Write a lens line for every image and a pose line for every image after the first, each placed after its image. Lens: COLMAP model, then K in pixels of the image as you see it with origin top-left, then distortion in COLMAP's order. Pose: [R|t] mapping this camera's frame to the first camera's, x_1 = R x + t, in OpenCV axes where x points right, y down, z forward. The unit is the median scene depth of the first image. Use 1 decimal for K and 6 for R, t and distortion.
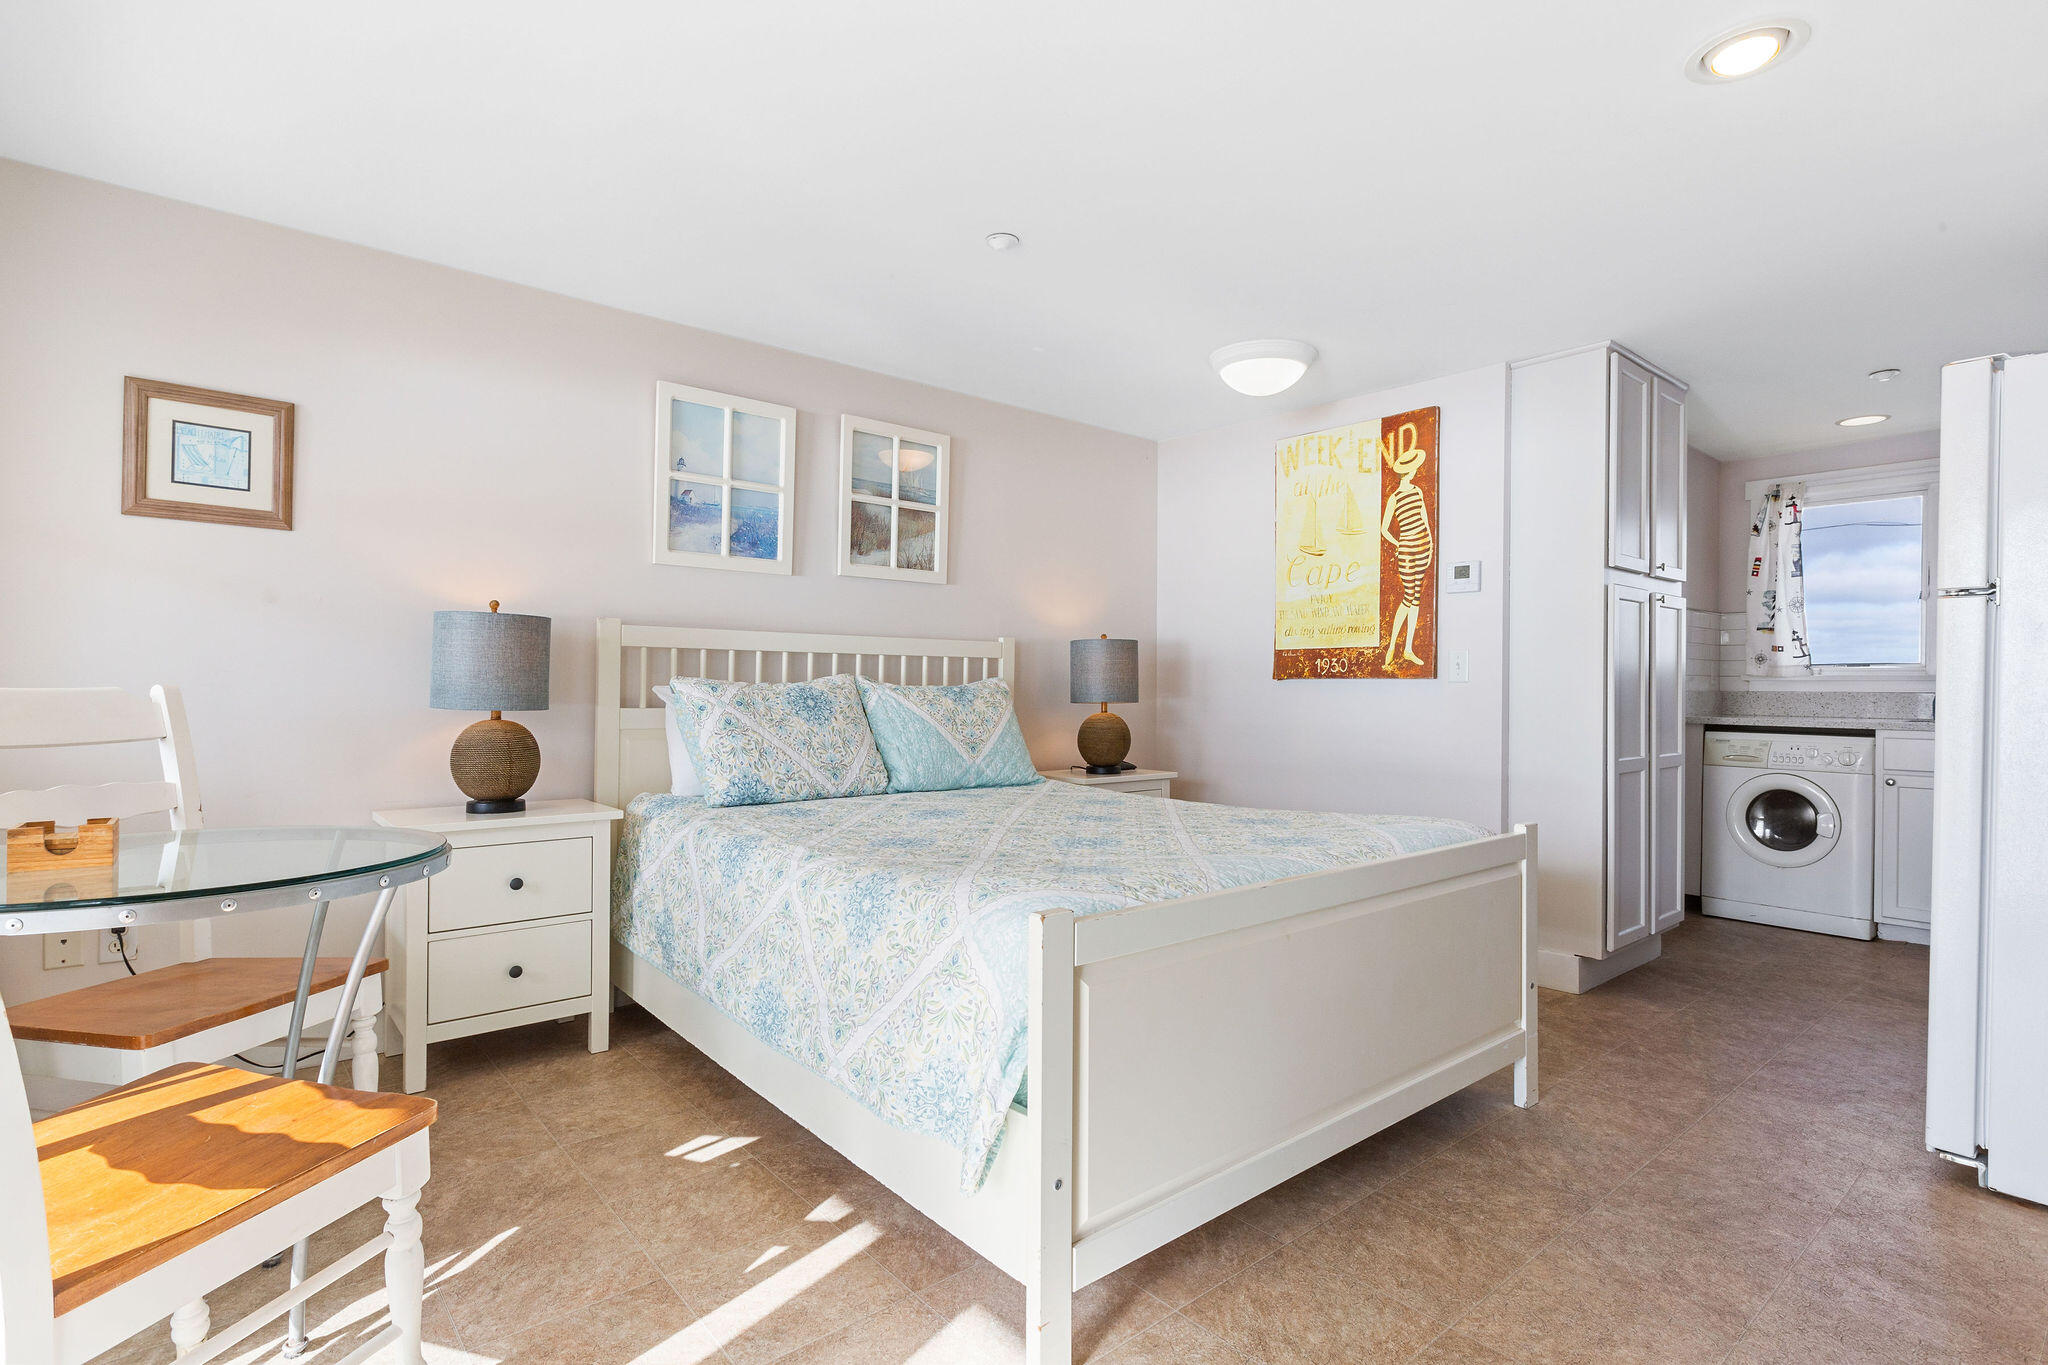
lens RADIAL K [[991.4, 0, 1028.1], [0, 991.4, 686.1], [0, 0, 1]] dist [0.001438, 0.000747]
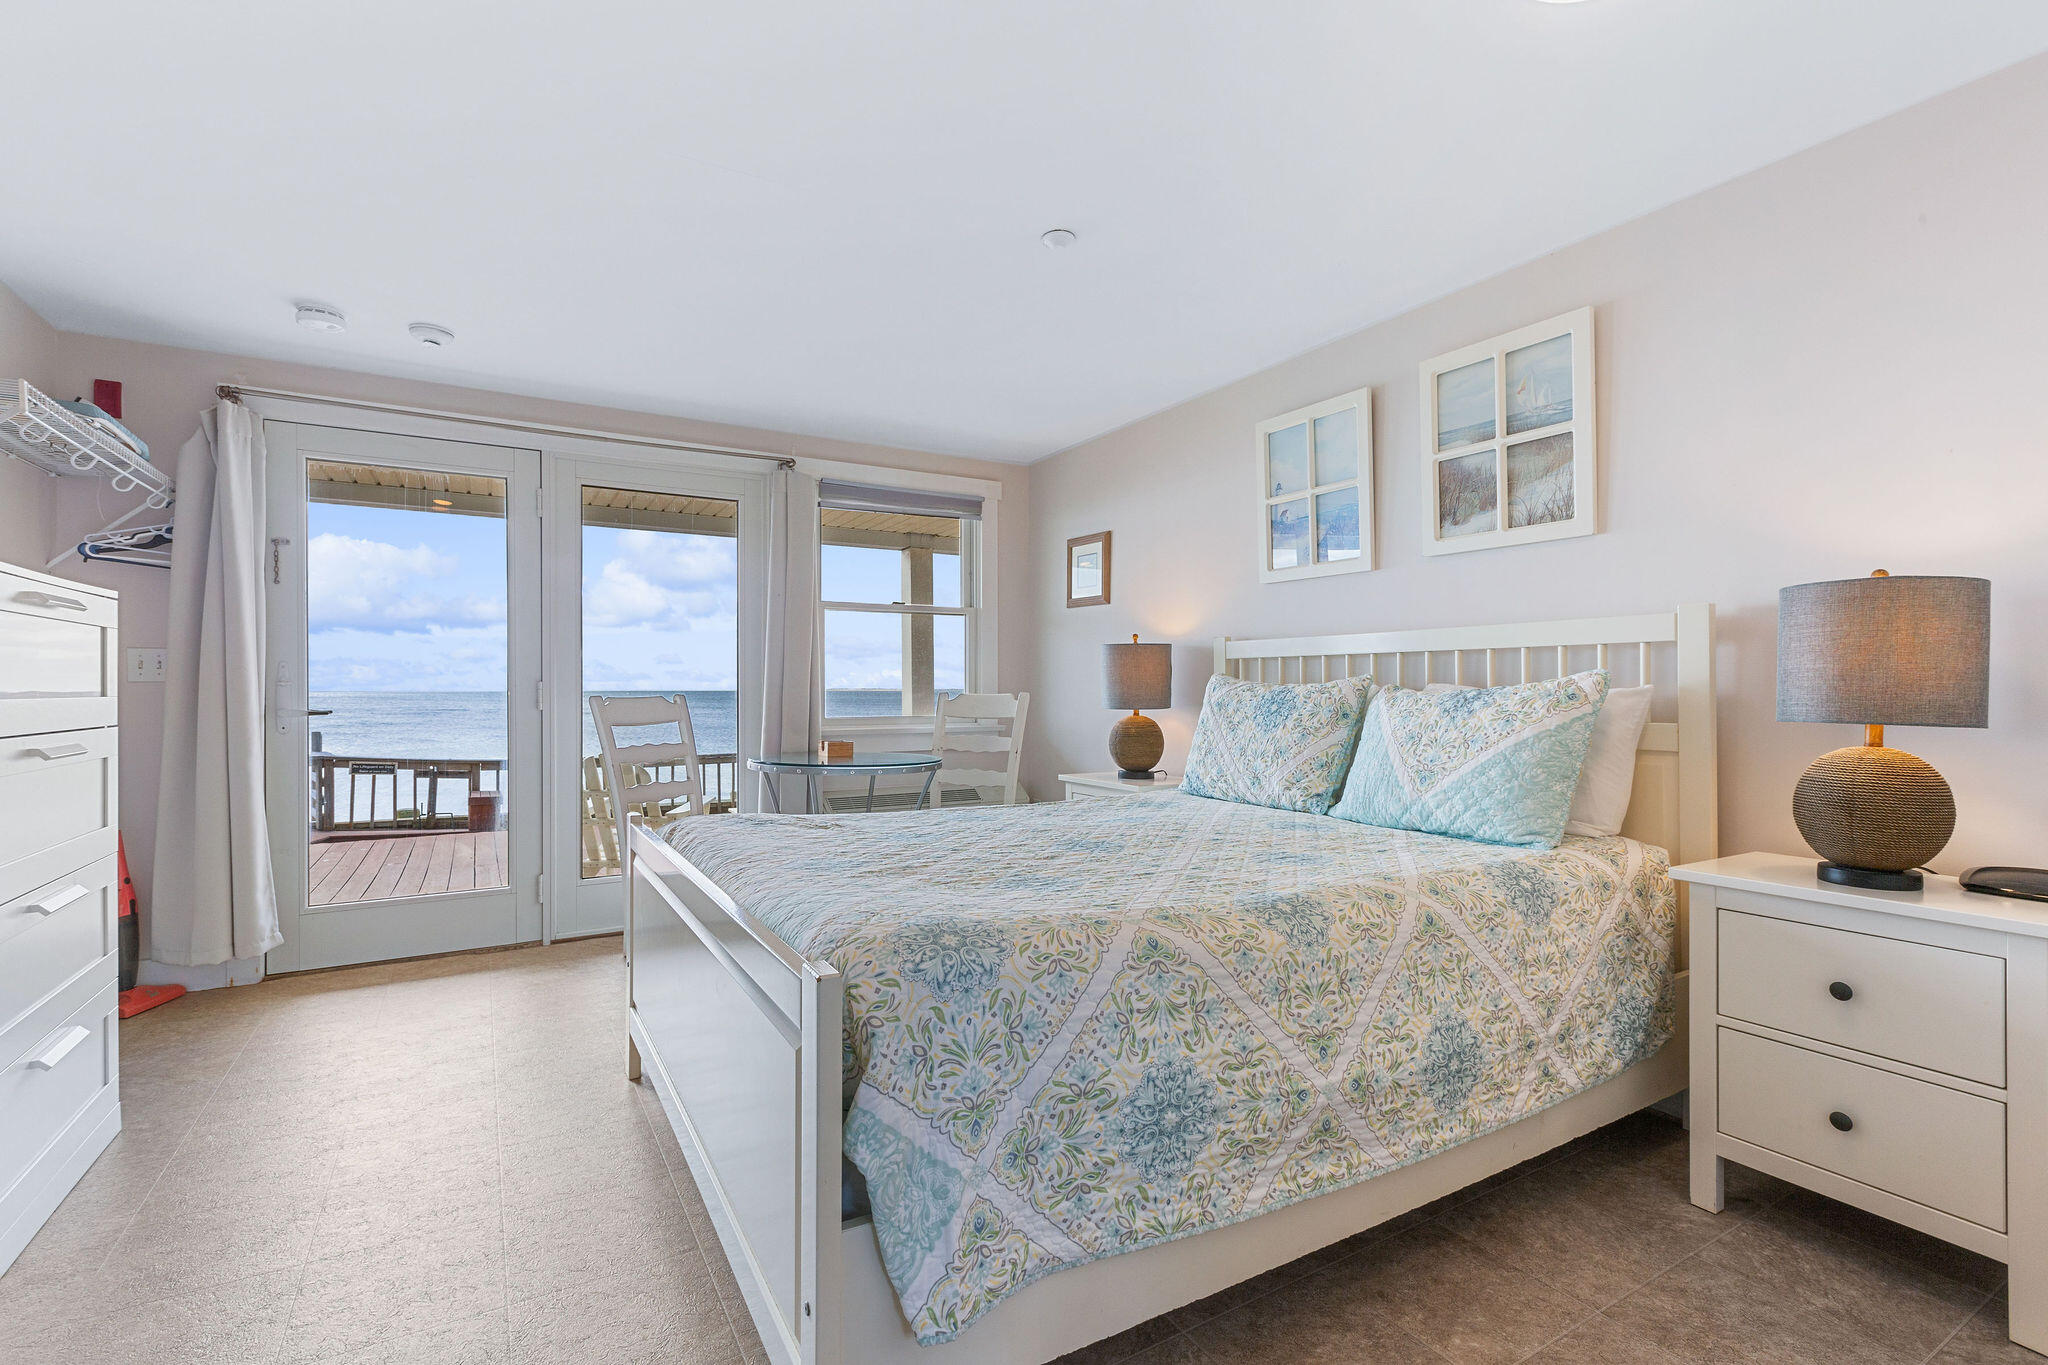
lens RADIAL K [[930.0, 0, 1019.1], [0, 930.0, 686.9], [0, 0, 1]] dist [0.003200, -0.000320]
pose [[-0.172656, -0.010344, -0.984928, 0.607533], [-0.002250, 0.999946, -0.010107, 0.005026], [0.984980, 0.000471, -0.172670, 0.765346]]
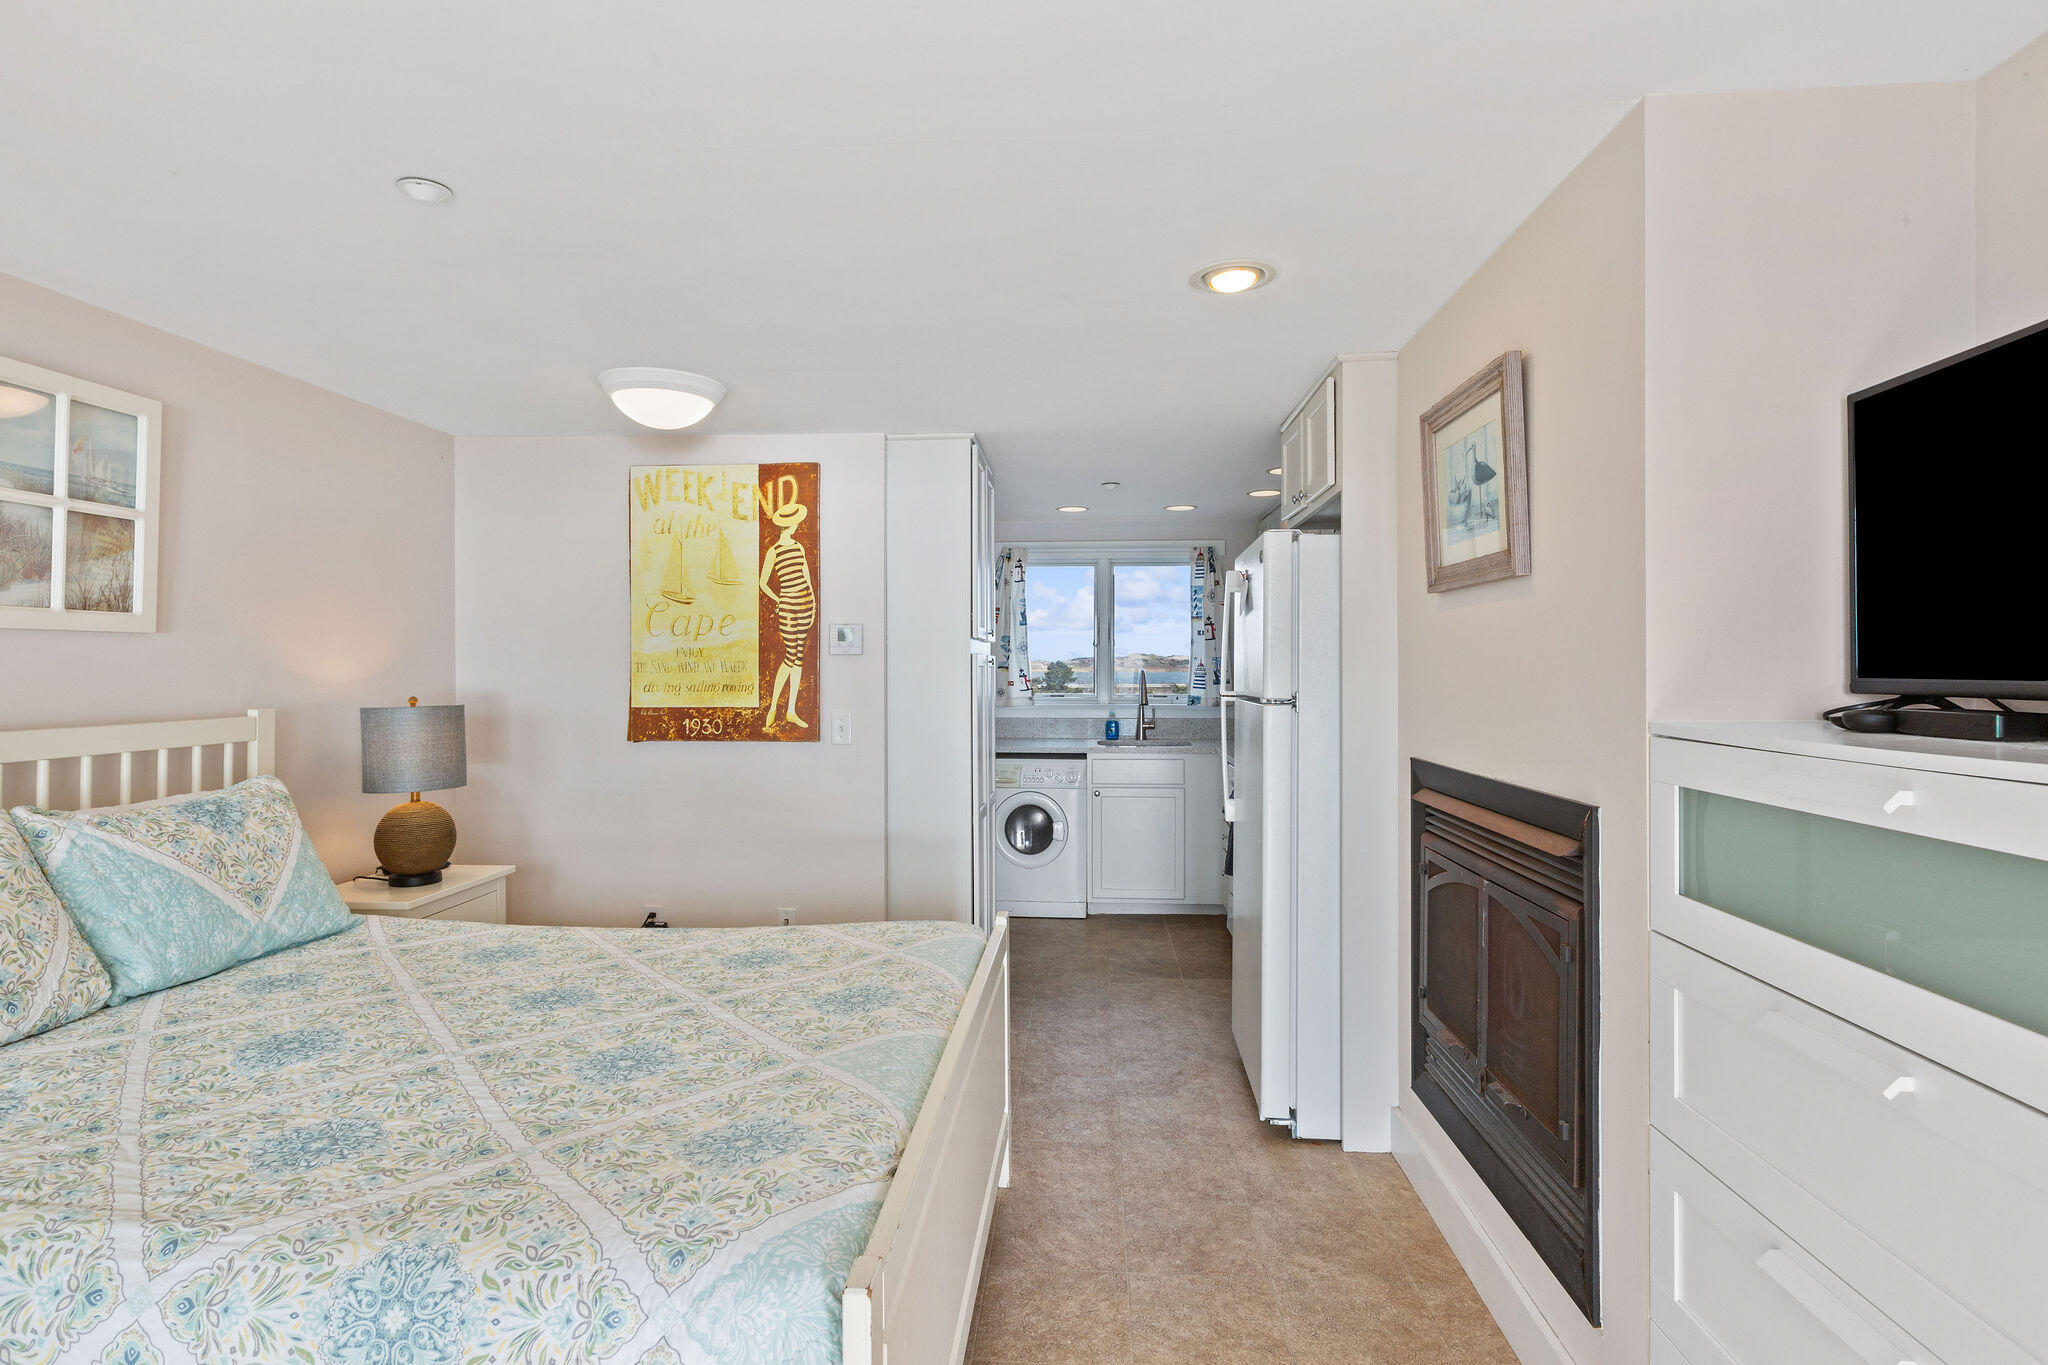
lens RADIAL K [[1017.0, 0, 1018.5], [0, 1017.0, 666.9], [0, 0, 1]] dist [-0.002654, -0.001511]
pose [[0.706772, -0.007103, 0.707406, -0.158805], [0.007025, 0.999971, 0.003022, -0.082310], [-0.707407, 0.002834, 0.706801, 0.150018]]
